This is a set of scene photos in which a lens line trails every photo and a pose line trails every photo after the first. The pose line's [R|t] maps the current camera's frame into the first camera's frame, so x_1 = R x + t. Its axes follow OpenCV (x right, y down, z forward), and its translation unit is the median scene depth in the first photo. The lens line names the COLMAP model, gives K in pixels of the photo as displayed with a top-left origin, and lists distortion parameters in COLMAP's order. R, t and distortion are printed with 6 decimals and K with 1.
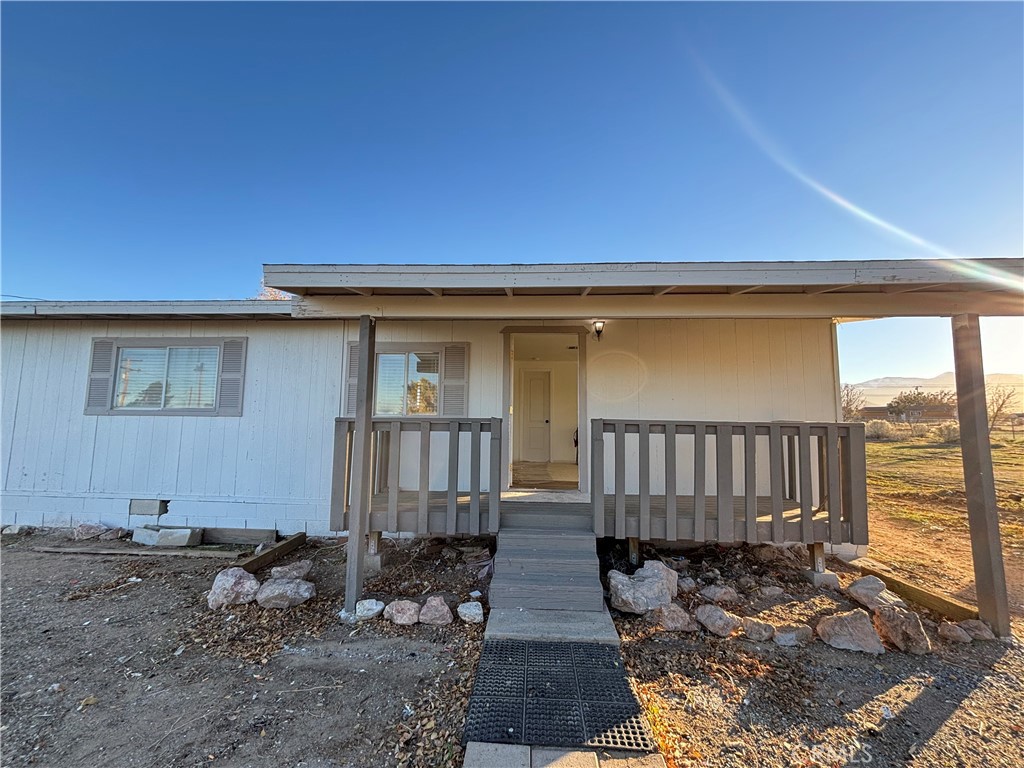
lens RADIAL K [[413.2, 0, 513.5], [0, 413.2, 383.0], [0, 0, 1]] dist [-0.000223, -0.000234]
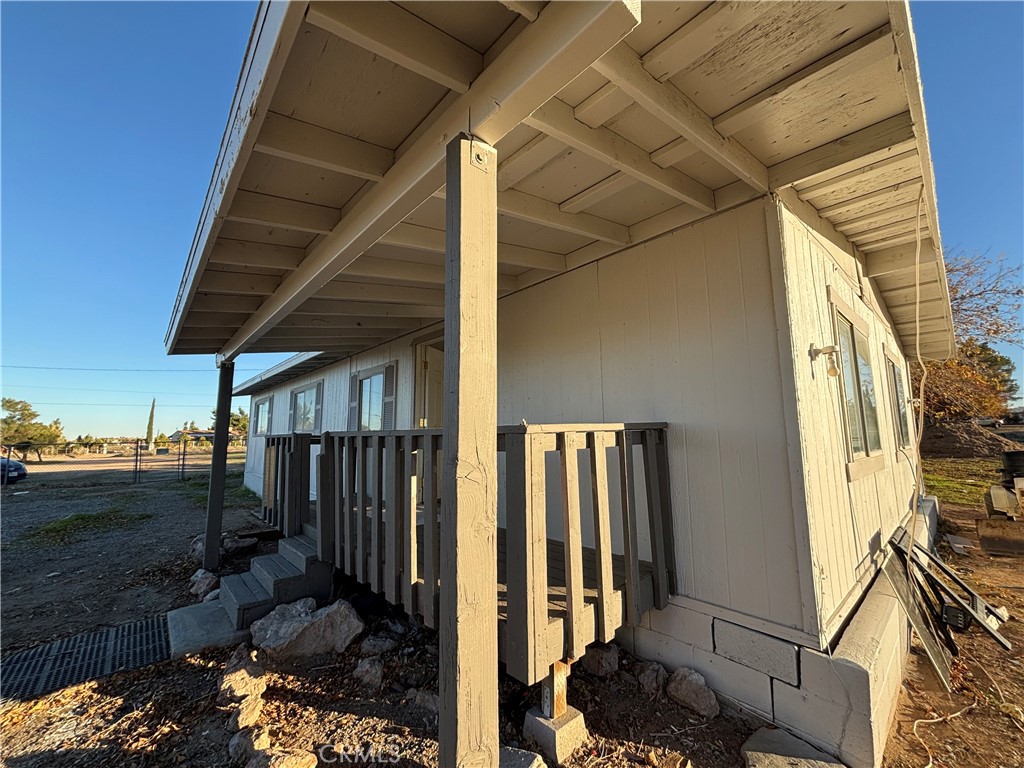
lens RADIAL K [[413.2, 0, 513.5], [0, 413.2, 383.0], [0, 0, 1]] dist [-0.000223, -0.000234]
pose [[0.707608, -0.109568, -0.698058, 0.886173], [0.087583, 0.993887, -0.067221, 0.060335], [0.701156, -0.013572, 0.712879, 0.484137]]
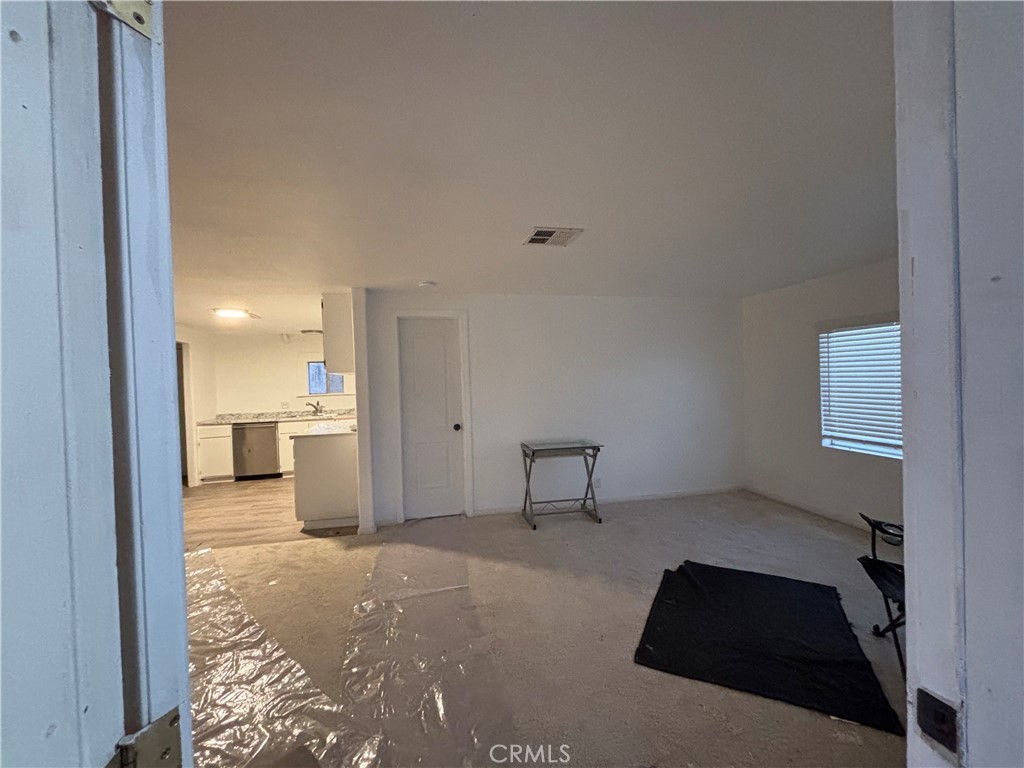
lens RADIAL K [[408.1, 0, 511.4], [0, 408.1, 379.8], [0, 0, 1]] dist [0.000236, -0.003999]
pose [[0.963215, -0.040867, 0.265605, 0.037847], [0.014110, 0.994697, 0.101880, -0.007118], [-0.268360, -0.094384, 0.958684, 0.985319]]
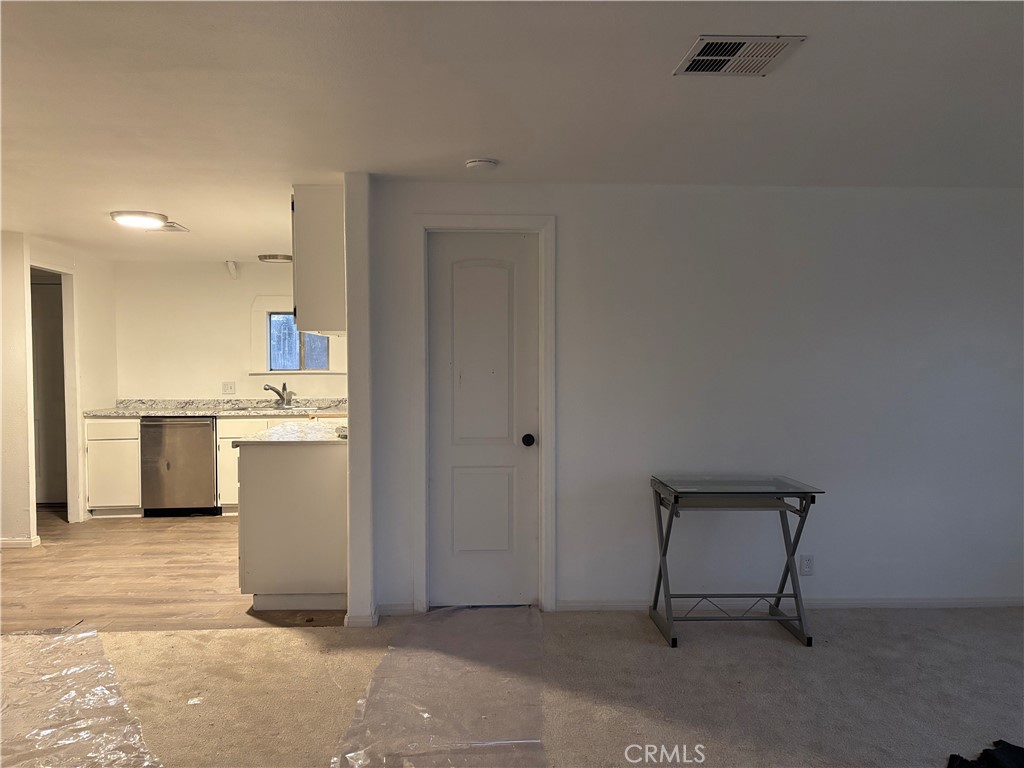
lens RADIAL K [[765.1, 0, 513.0], [0, 765.1, 386.7], [0, 0, 1]] dist [0.025441, -0.007485]
pose [[0.993873, -0.015029, 0.109504, 0.041028], [-0.000367, 0.990258, 0.139242, 0.000364], [-0.110530, -0.138429, 0.984185, 1.005231]]
